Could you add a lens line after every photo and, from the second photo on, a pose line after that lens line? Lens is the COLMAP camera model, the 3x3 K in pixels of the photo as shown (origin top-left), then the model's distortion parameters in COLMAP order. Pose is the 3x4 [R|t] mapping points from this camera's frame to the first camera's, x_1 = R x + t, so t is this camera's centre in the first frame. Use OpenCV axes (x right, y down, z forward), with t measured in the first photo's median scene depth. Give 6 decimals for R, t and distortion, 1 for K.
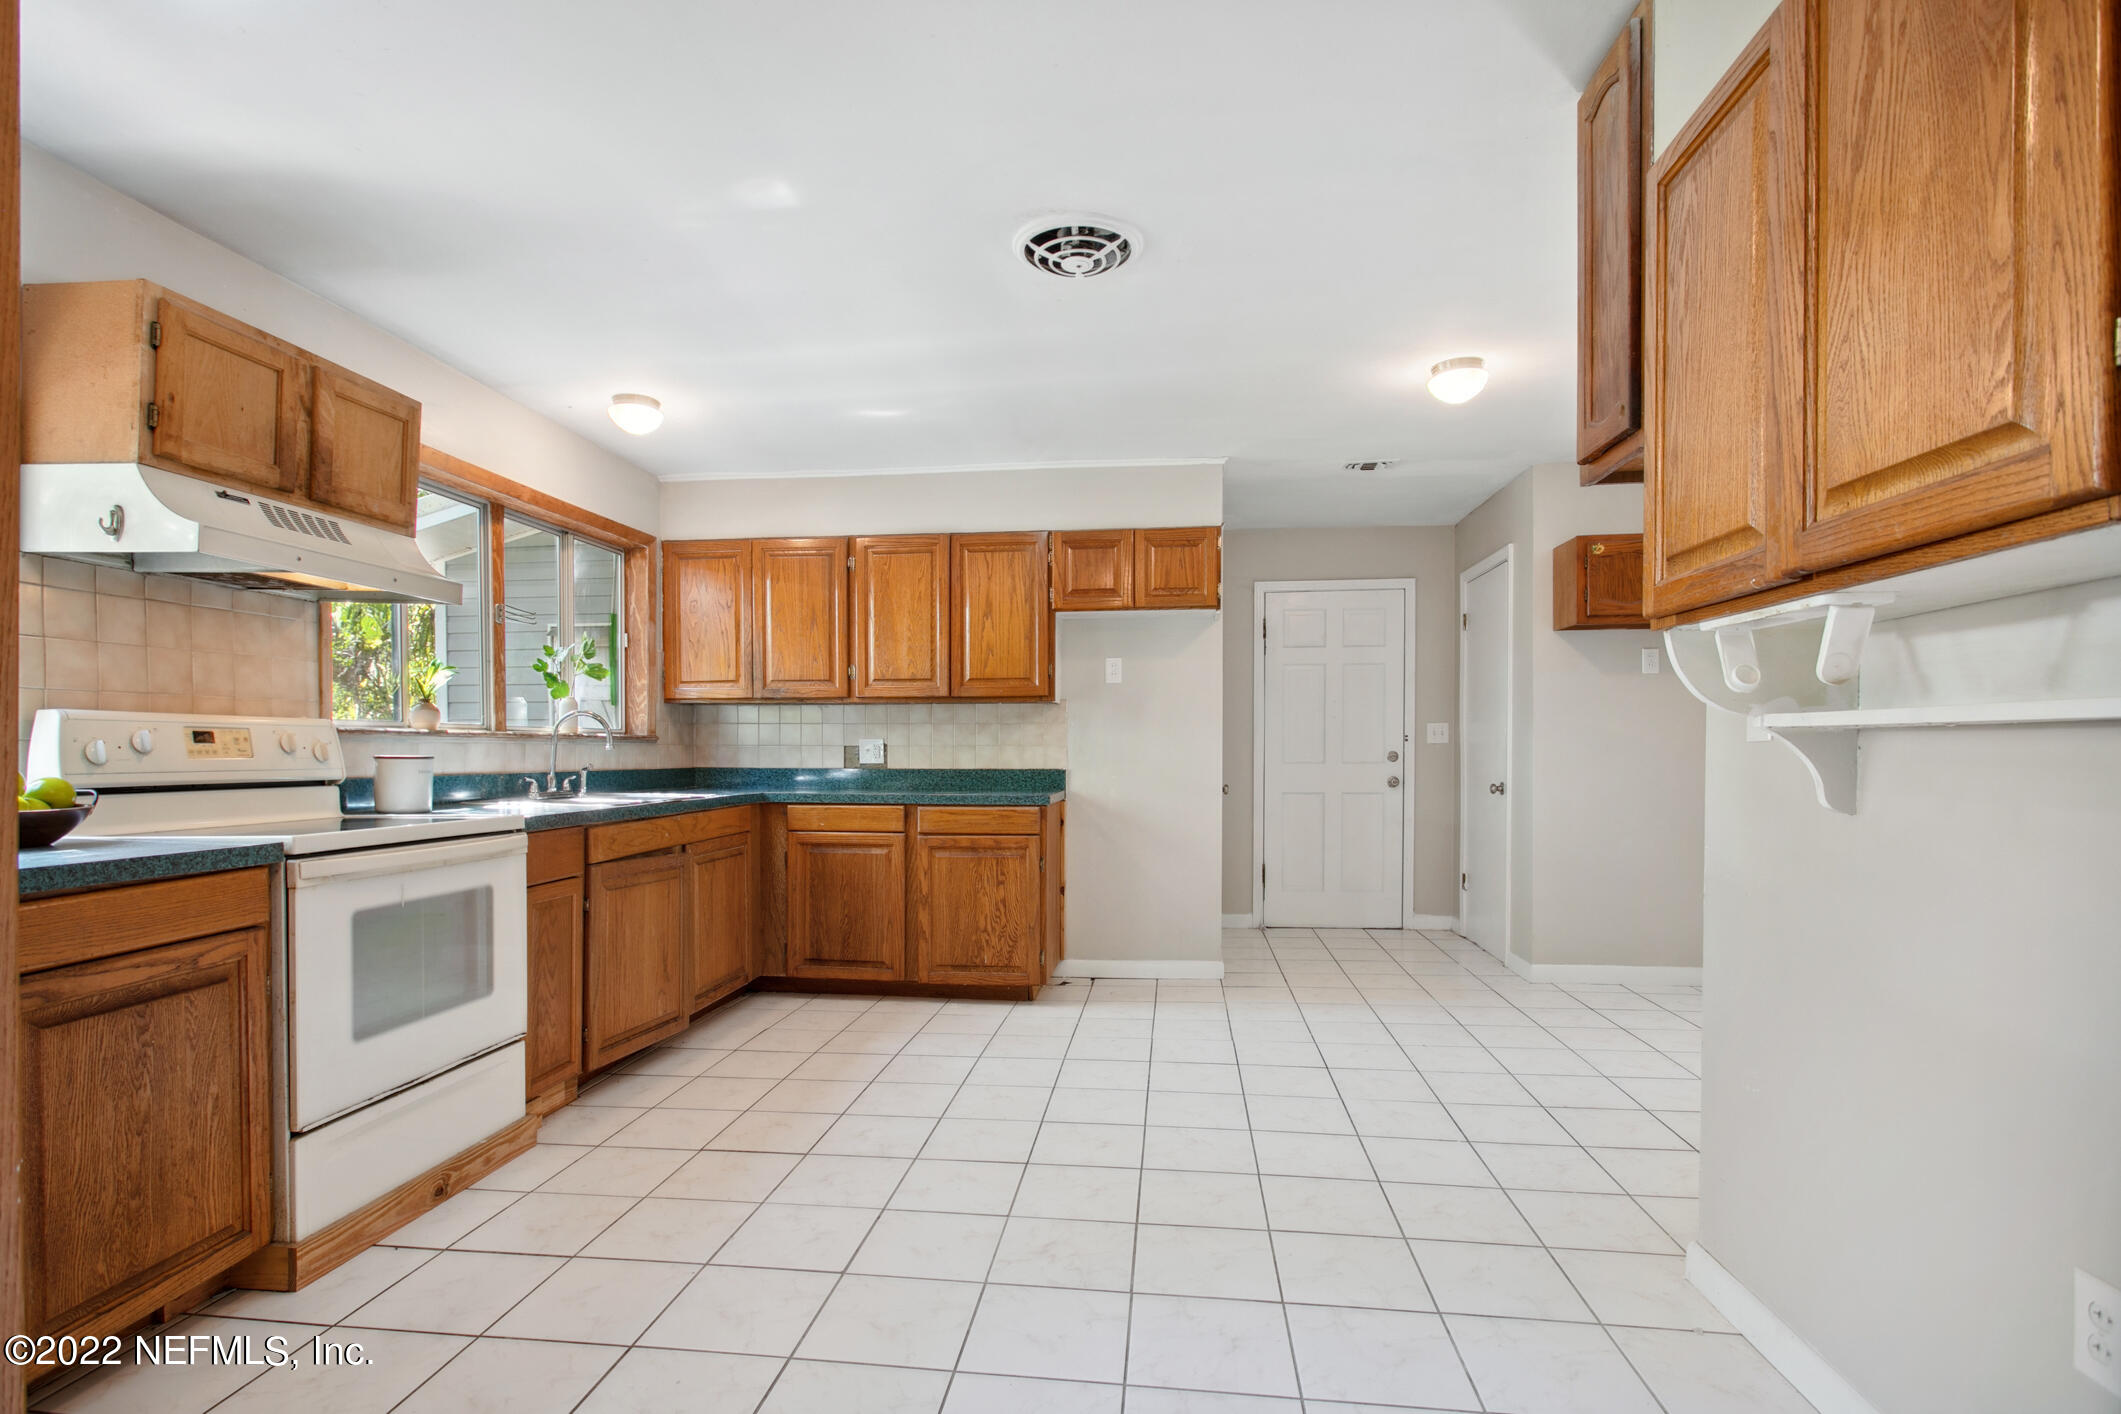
lens RADIAL K [[1032.8, 0, 1052.3], [0, 1032.8, 770.7], [0, 0, 1]] dist [0.000152, 0.000382]
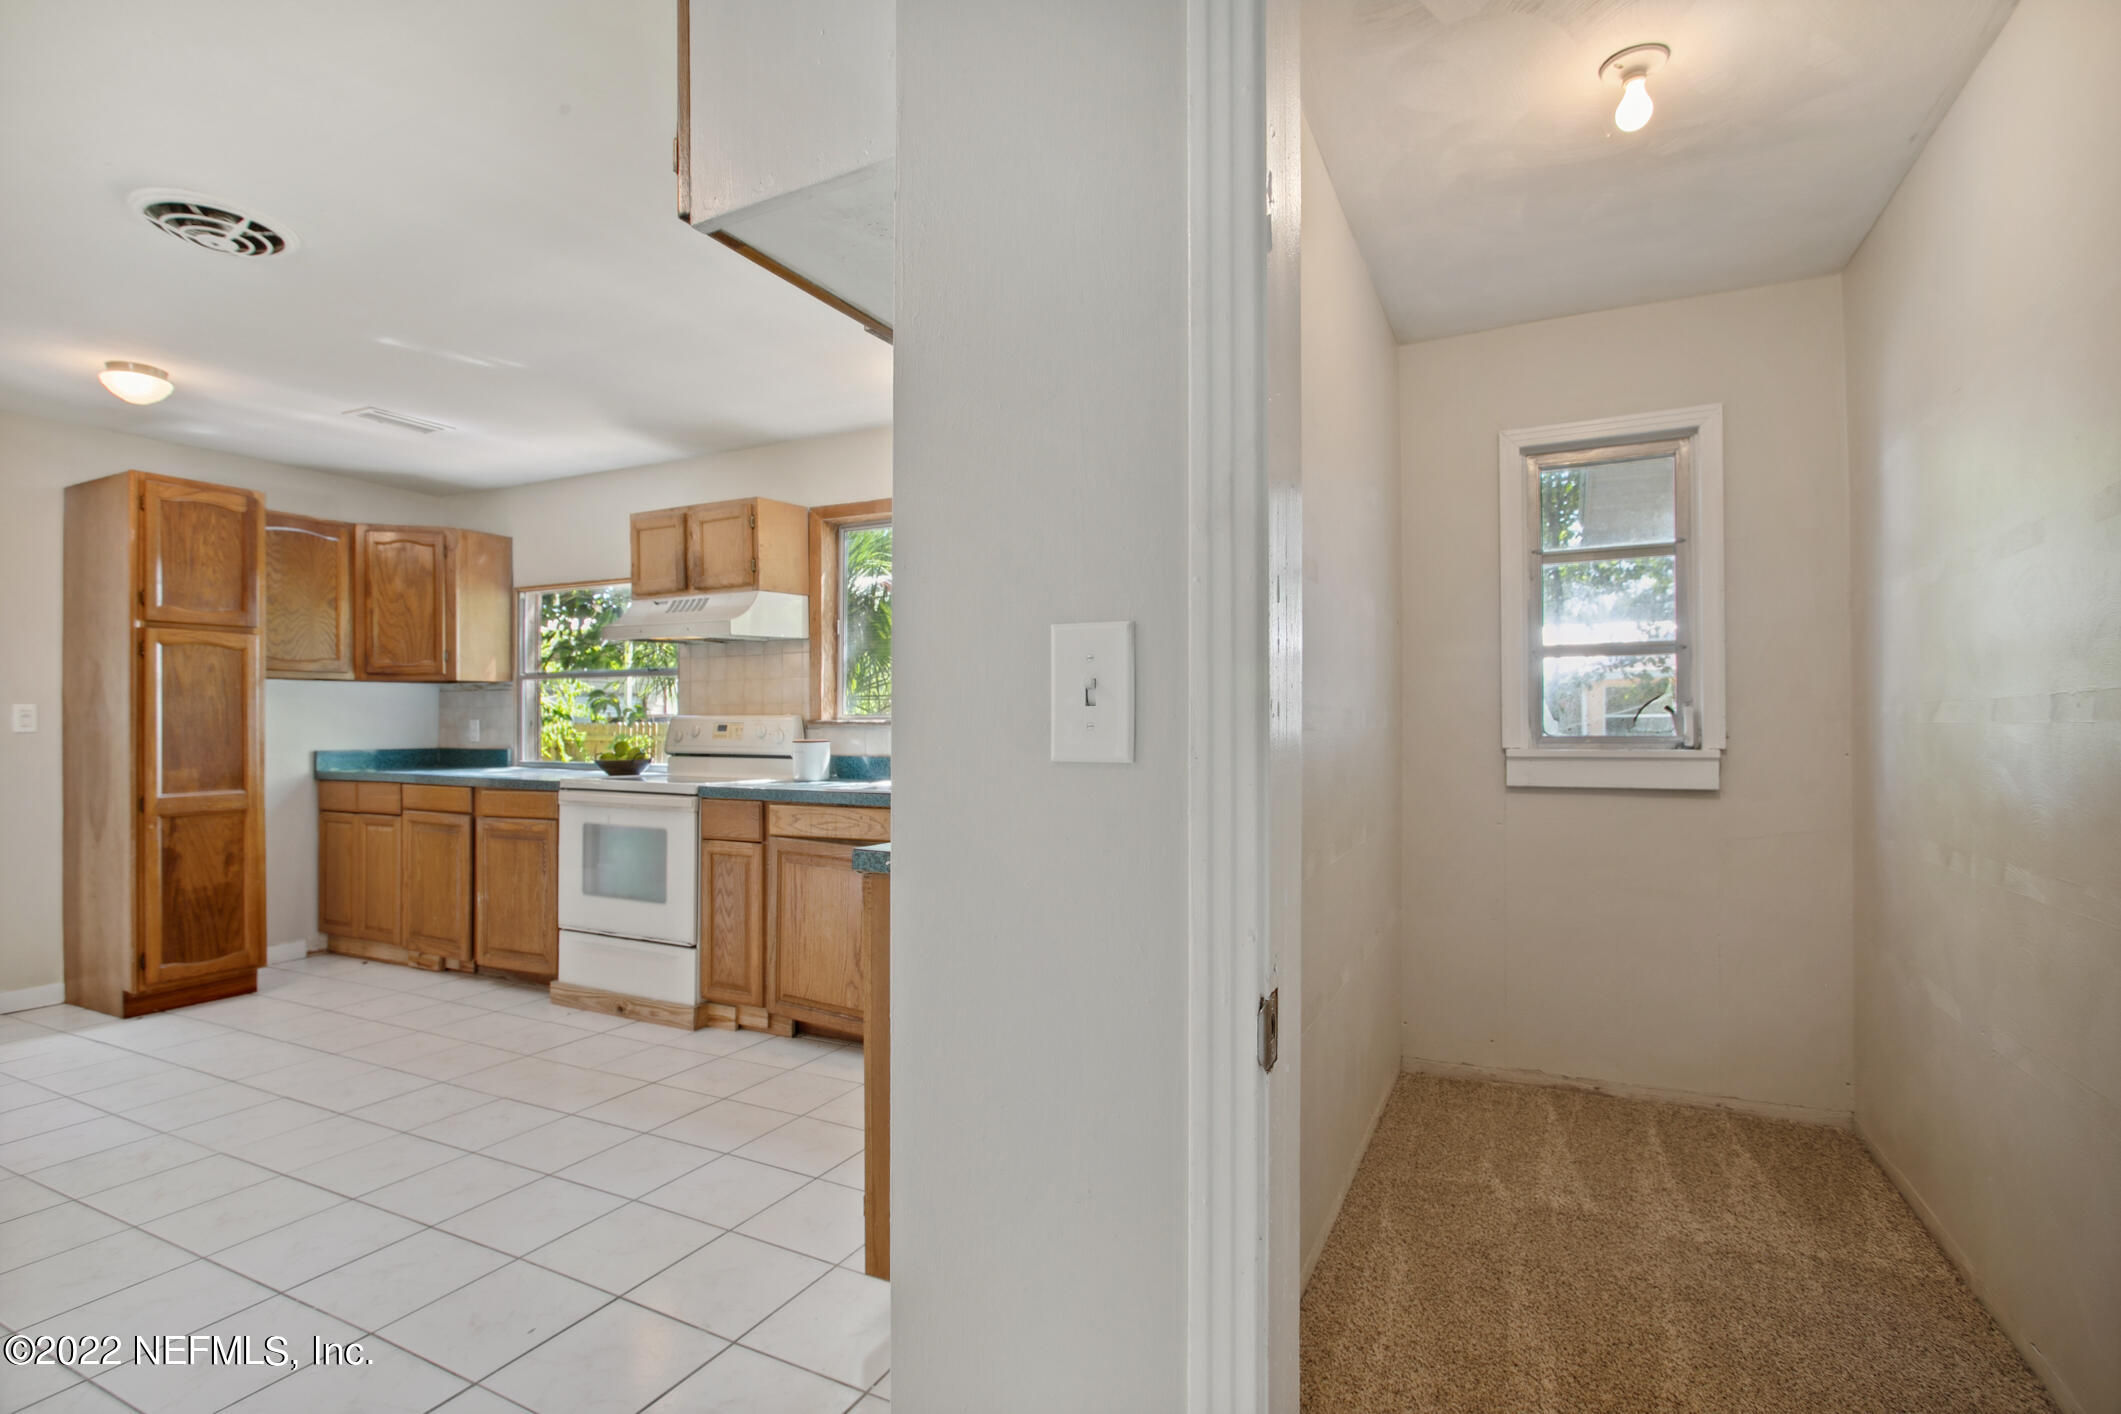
lens RADIAL K [[1025.7, 0, 1055.6], [0, 1025.7, 717.3], [0, 0, 1]] dist [-0.000716, -0.000064]
pose [[-0.339040, -0.010441, -0.940714, 0.617698], [-0.023007, 0.999731, -0.002804, -0.053777], [0.940491, 0.020692, -0.339189, 1.949807]]
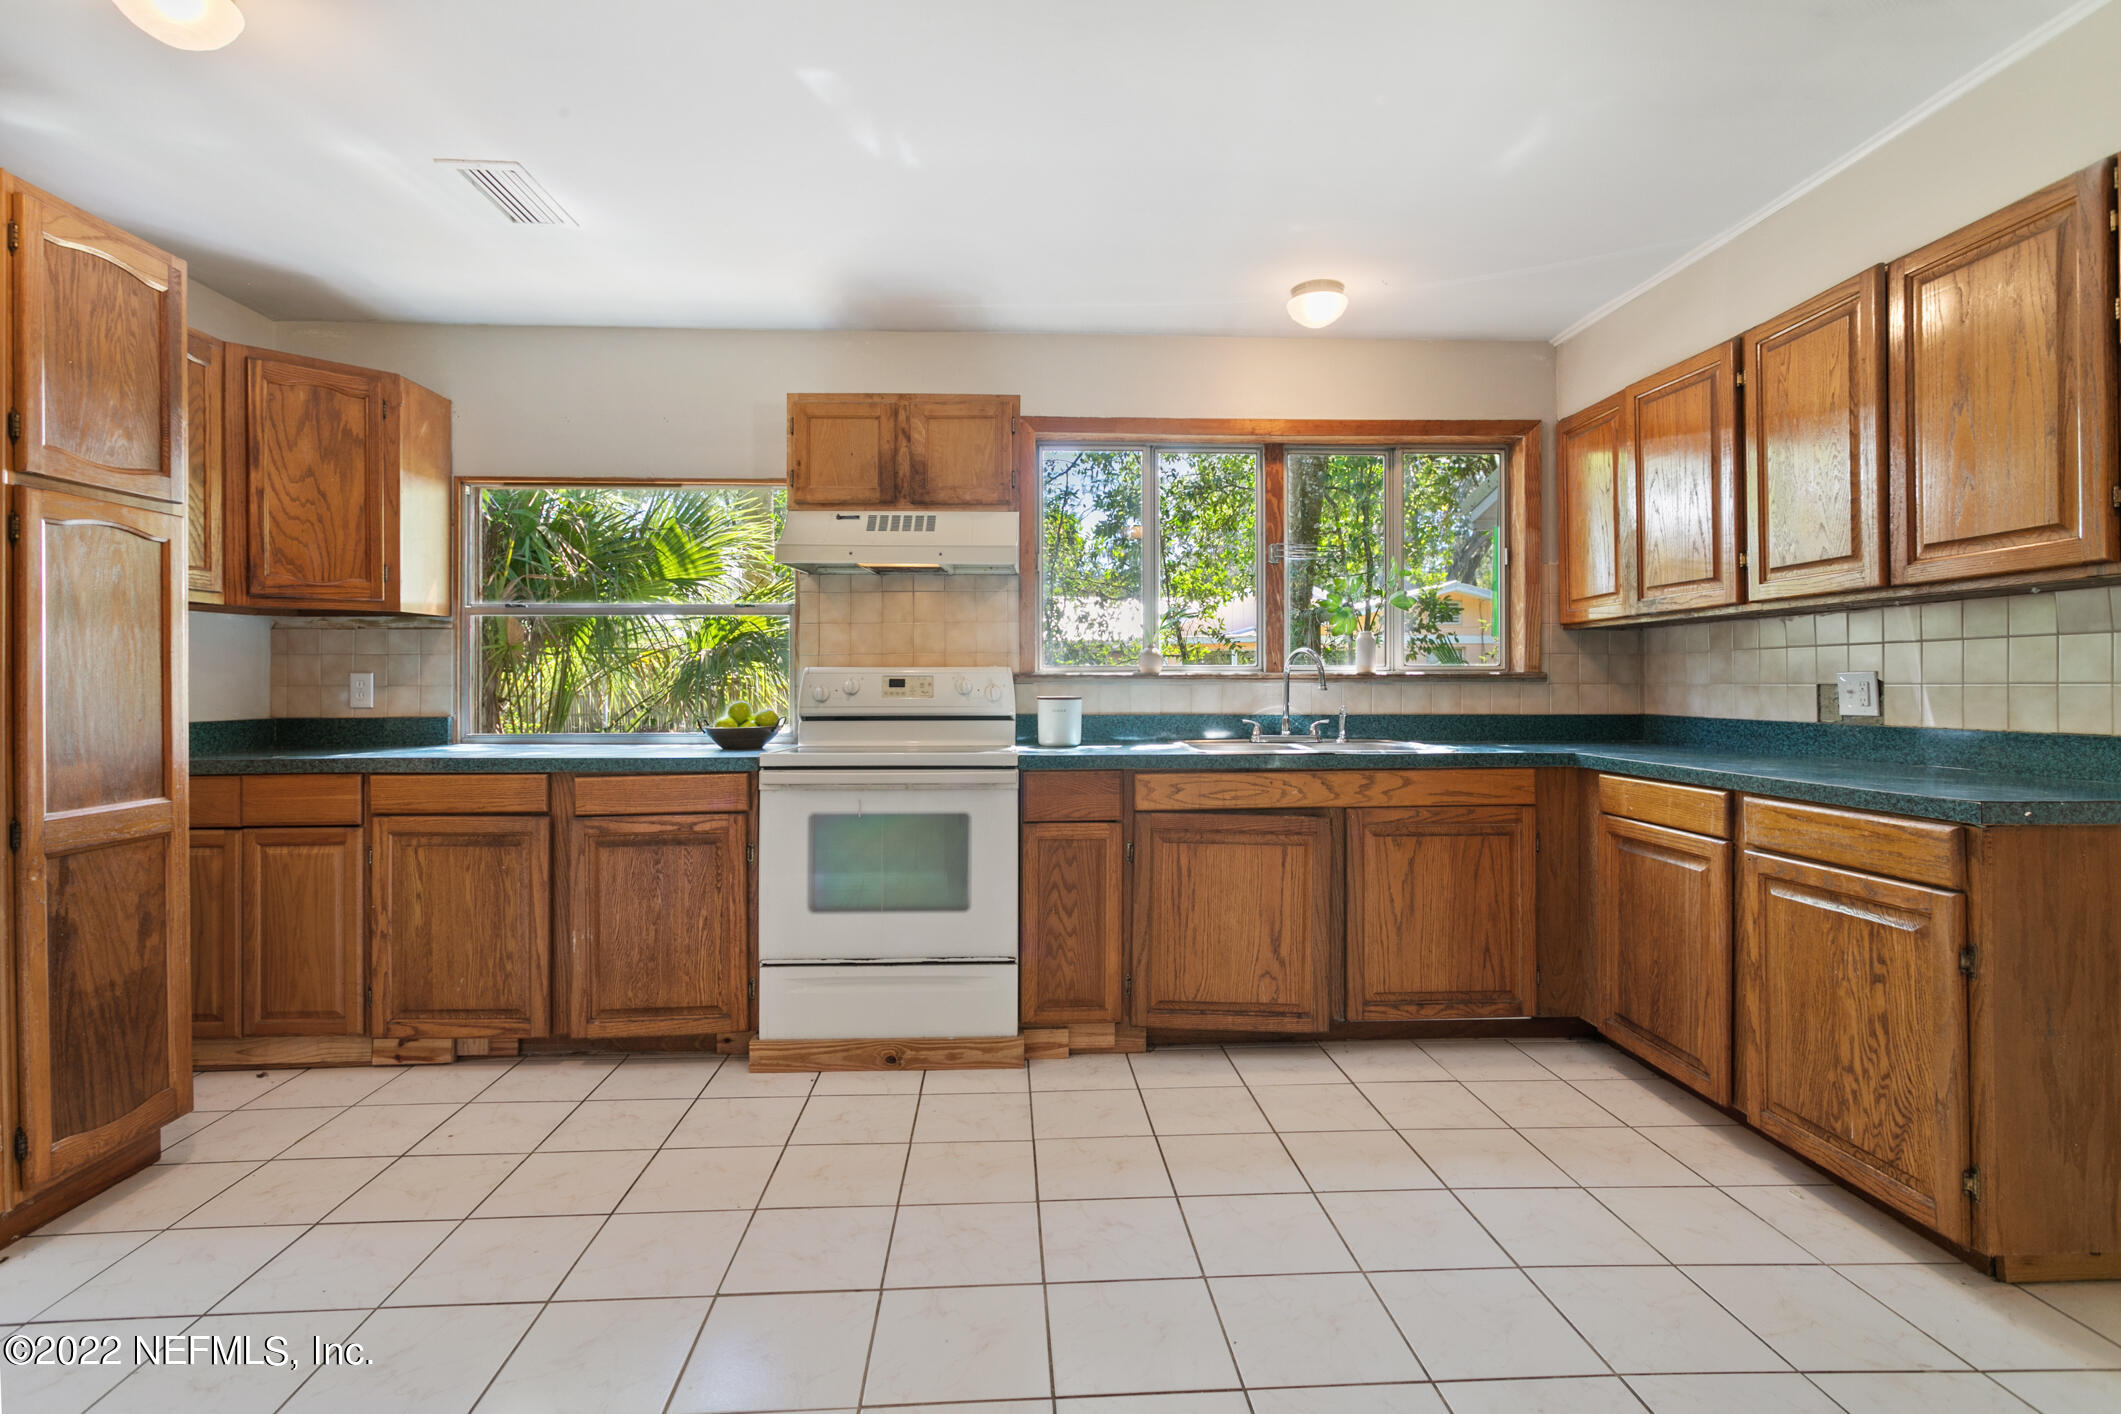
lens RADIAL K [[1011.4, 0, 1054.7], [0, 1011.4, 685.4], [0, 0, 1]] dist [0.011111, 0.000258]
pose [[0.168830, -0.002469, -0.985642, 0.541408], [-0.018204, 0.999818, -0.005623, -0.022676], [0.985477, 0.018892, 0.168754, 0.878767]]
